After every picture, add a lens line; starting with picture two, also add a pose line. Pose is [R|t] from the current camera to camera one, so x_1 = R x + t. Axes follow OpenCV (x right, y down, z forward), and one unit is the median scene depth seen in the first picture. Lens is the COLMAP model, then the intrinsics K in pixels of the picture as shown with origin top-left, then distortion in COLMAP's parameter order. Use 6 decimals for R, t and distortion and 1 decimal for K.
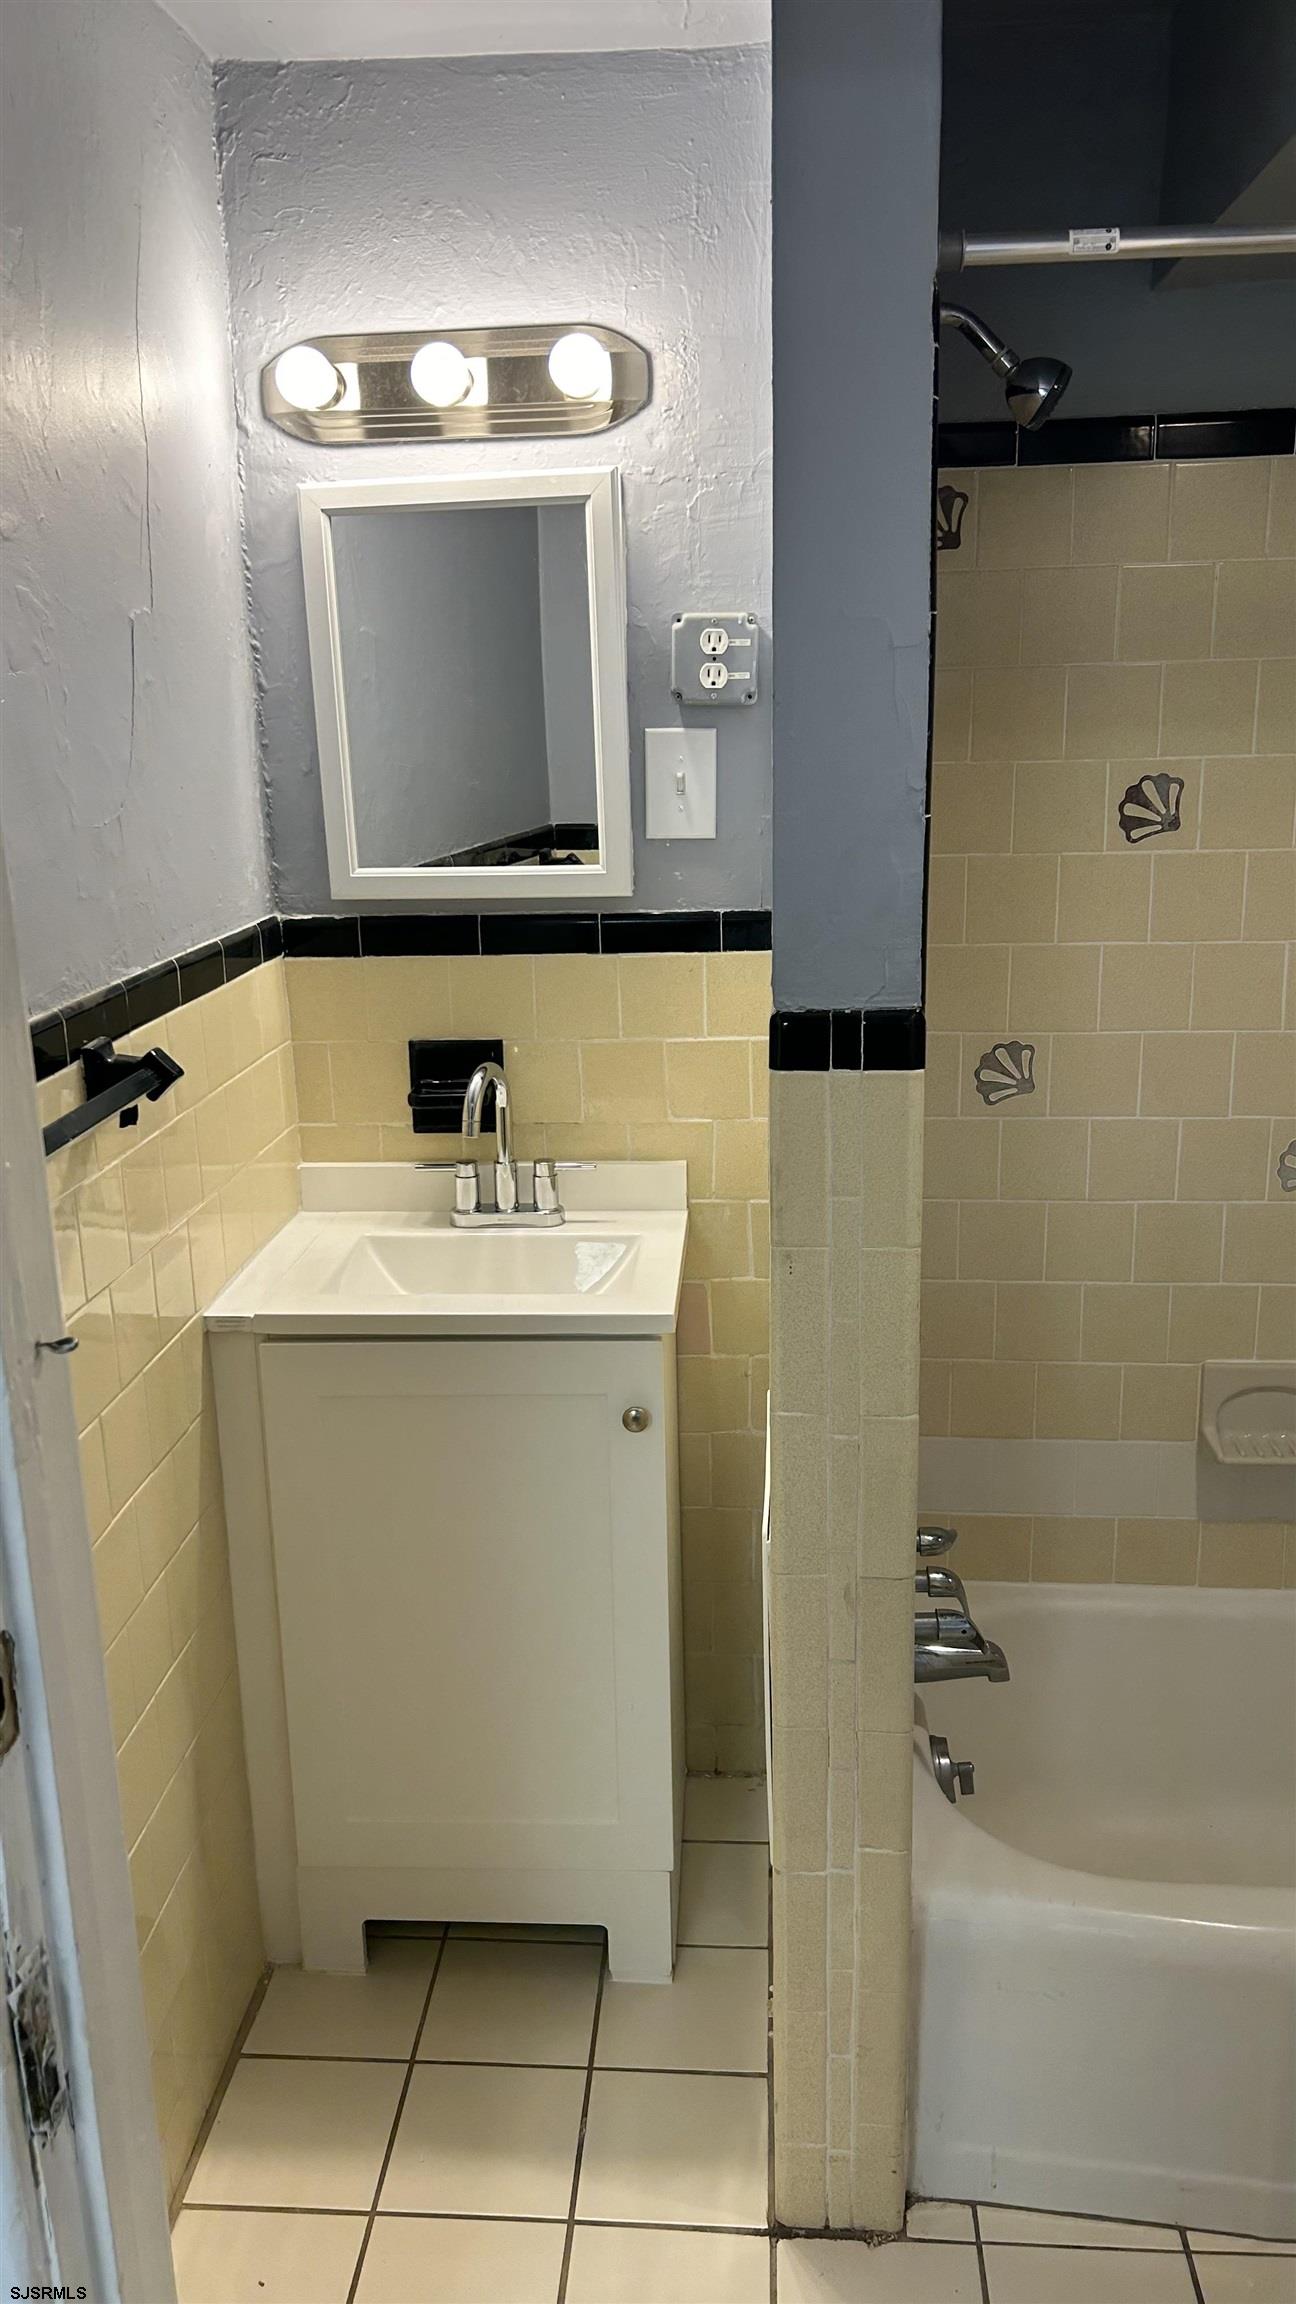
lens RADIAL K [[1711.9, 0, 648.0], [0, 1711.9, 1152.0], [0, 0, 1]] dist [0.002785, -0.013462]
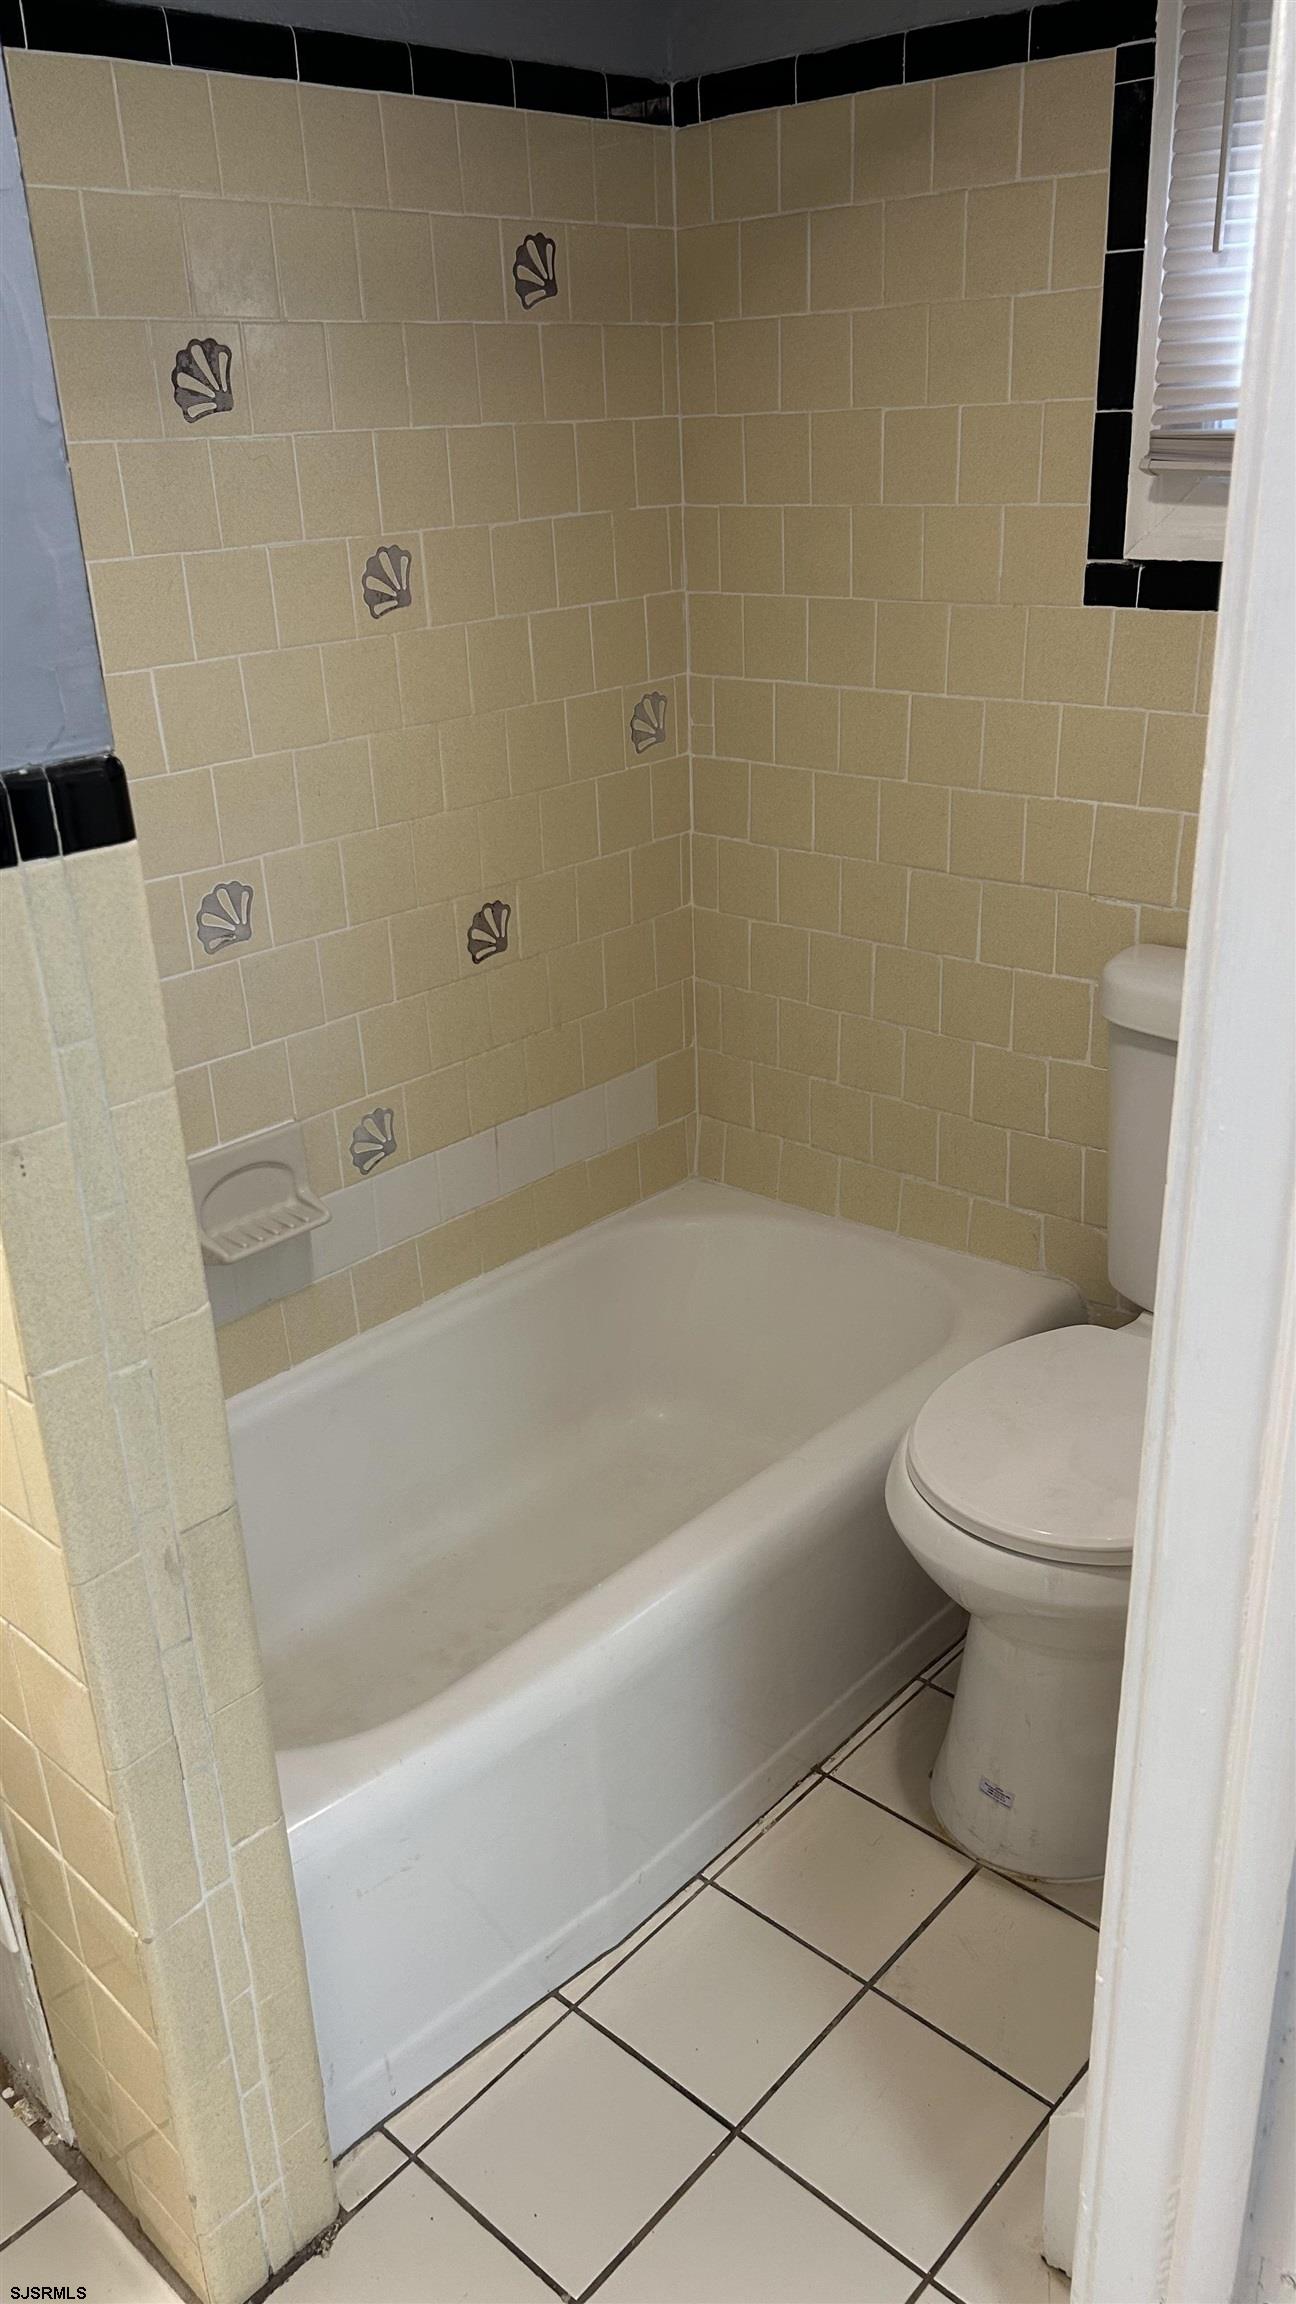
lens RADIAL K [[1711.9, 0, 648.0], [0, 1711.9, 1152.0], [0, 0, 1]] dist [0.002785, -0.013462]
pose [[0.611339, -0.310765, 0.727797, -0.251970], [0.227467, 0.949864, 0.214517, -0.026968], [-0.757973, 0.034407, 0.651378, 0.355398]]
